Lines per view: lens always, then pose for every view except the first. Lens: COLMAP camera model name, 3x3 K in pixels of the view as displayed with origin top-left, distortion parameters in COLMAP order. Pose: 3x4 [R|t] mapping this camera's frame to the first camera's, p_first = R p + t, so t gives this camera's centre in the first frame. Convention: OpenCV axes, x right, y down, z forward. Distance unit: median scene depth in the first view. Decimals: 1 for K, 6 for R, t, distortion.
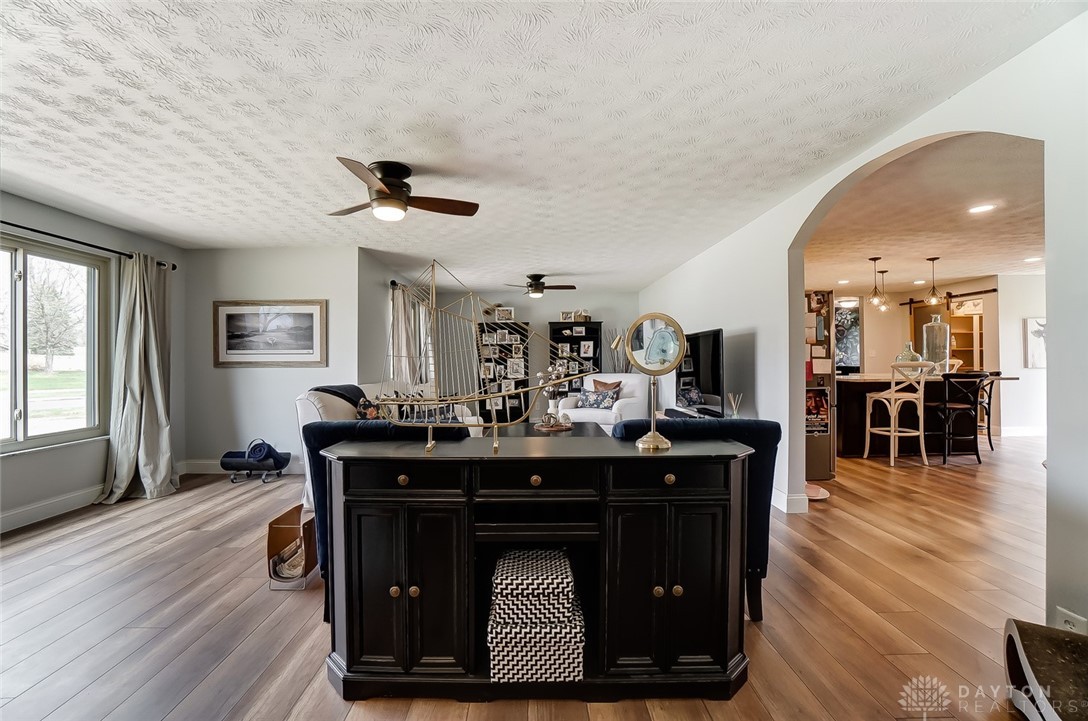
lens RADIAL K [[483.6, 0, 544.0], [0, 483.6, 360.5], [0, 0, 1]] dist [-0.045692, 0.001072]
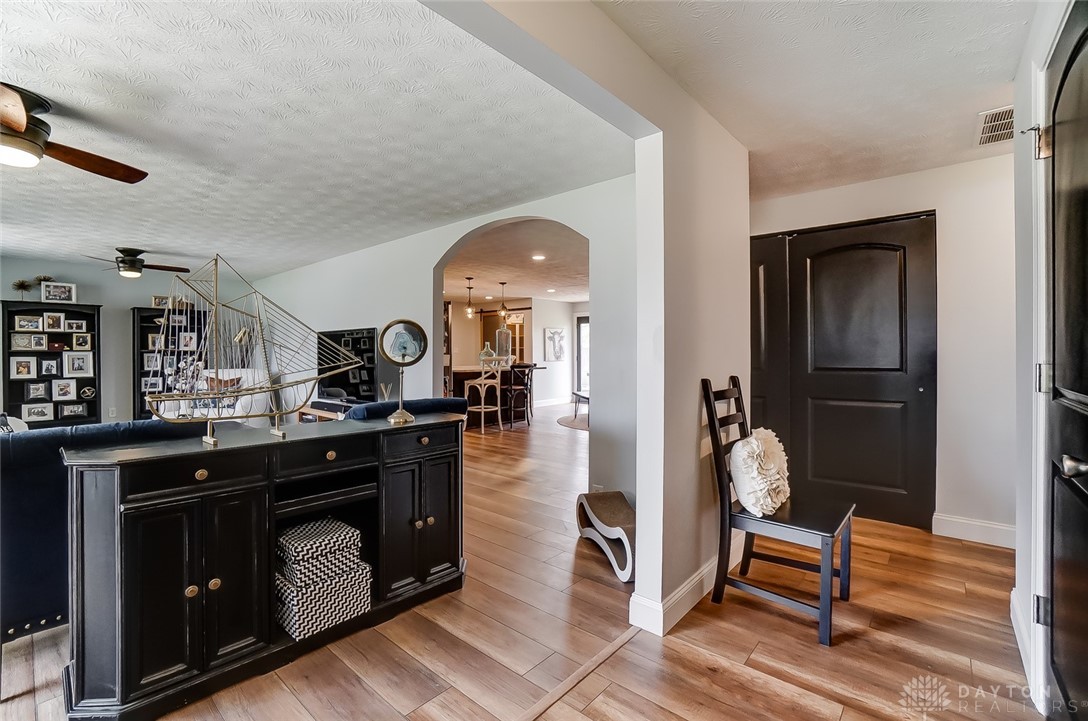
lens RADIAL K [[483.6, 0, 544.0], [0, 483.6, 360.5], [0, 0, 1]] dist [-0.045692, 0.001072]
pose [[0.664443, -0.002925, 0.747333, -0.182053], [-0.004870, 0.999954, 0.008244, 0.000896], [-0.747323, -0.009117, 0.664398, -0.057265]]
